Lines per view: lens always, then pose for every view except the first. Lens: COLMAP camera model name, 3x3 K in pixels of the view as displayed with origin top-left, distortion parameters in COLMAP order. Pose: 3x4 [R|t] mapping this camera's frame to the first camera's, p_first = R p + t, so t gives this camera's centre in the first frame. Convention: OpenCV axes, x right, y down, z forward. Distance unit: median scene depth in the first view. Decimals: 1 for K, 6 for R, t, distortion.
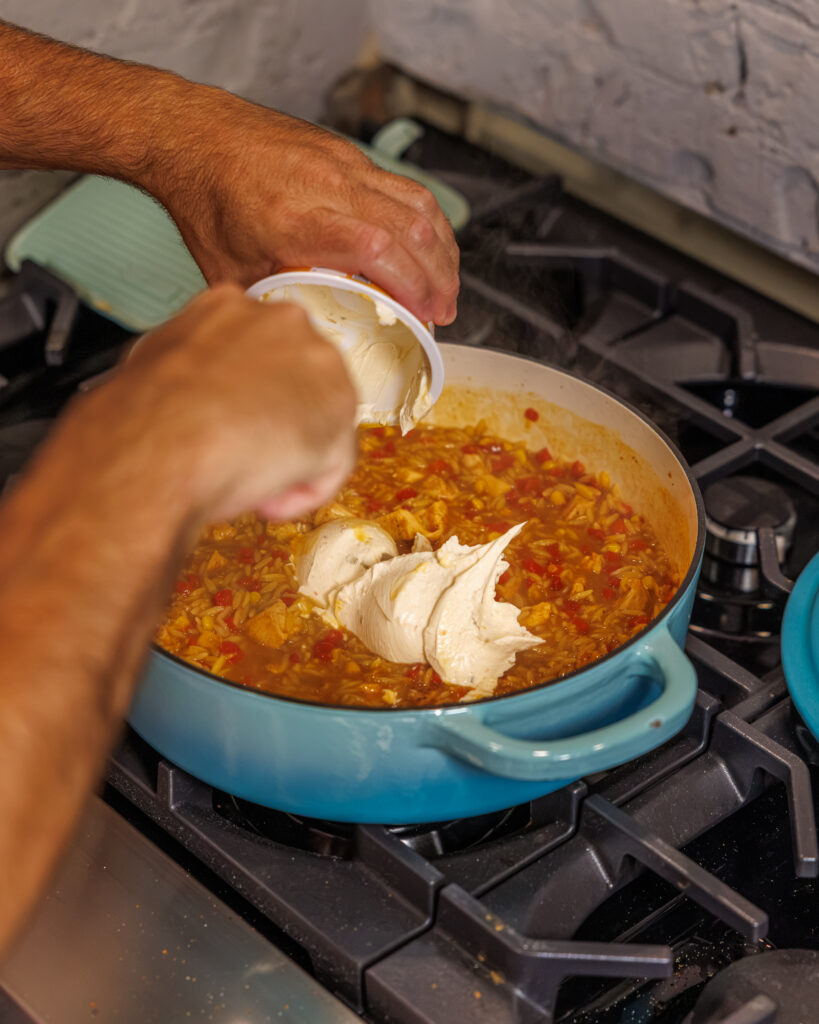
lens RADIAL K [[2447.6, 0, 383.5], [0, 2447.6, 507.9], [0, 0, 1]] dist [-0.013889, 0.074294]
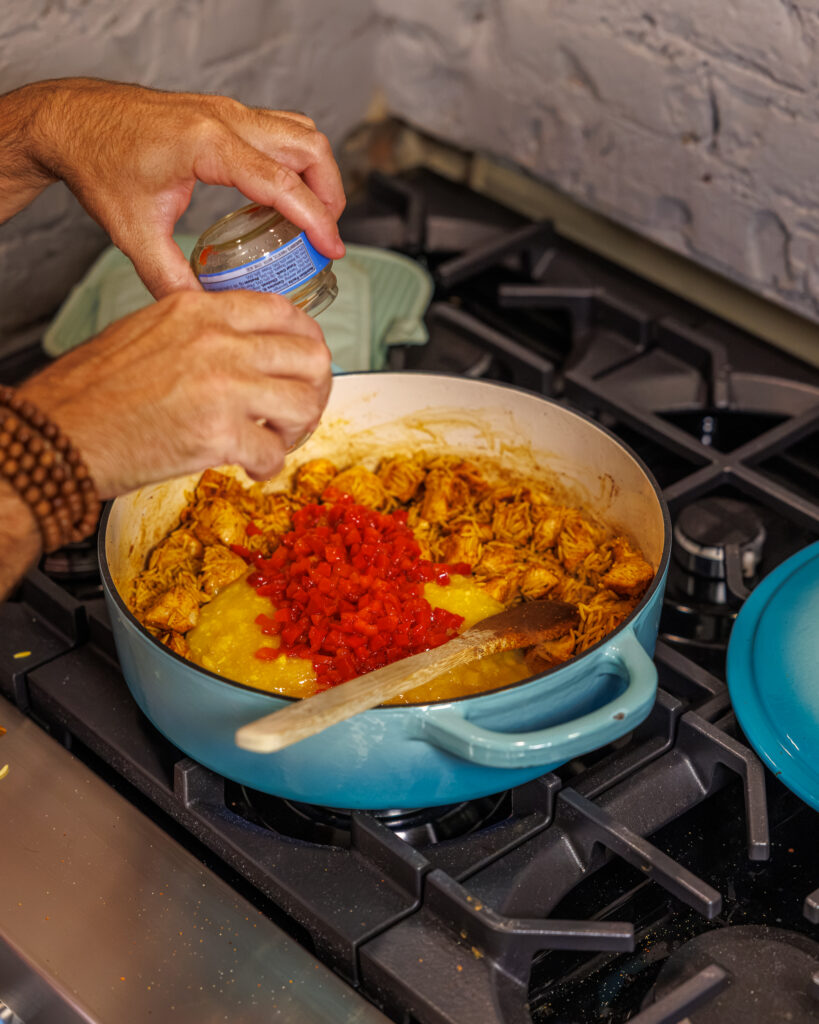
lens RADIAL K [[2470.5, 0, 430.1], [0, 2470.5, 551.7], [0, 0, 1]] dist [0.004420, 0.150222]
pose [[0.999761, -0.013775, -0.016983, 0.043769], [0.013944, 0.999854, 0.009889, -0.001654], [0.016844, -0.010124, 0.999807, -0.115239]]
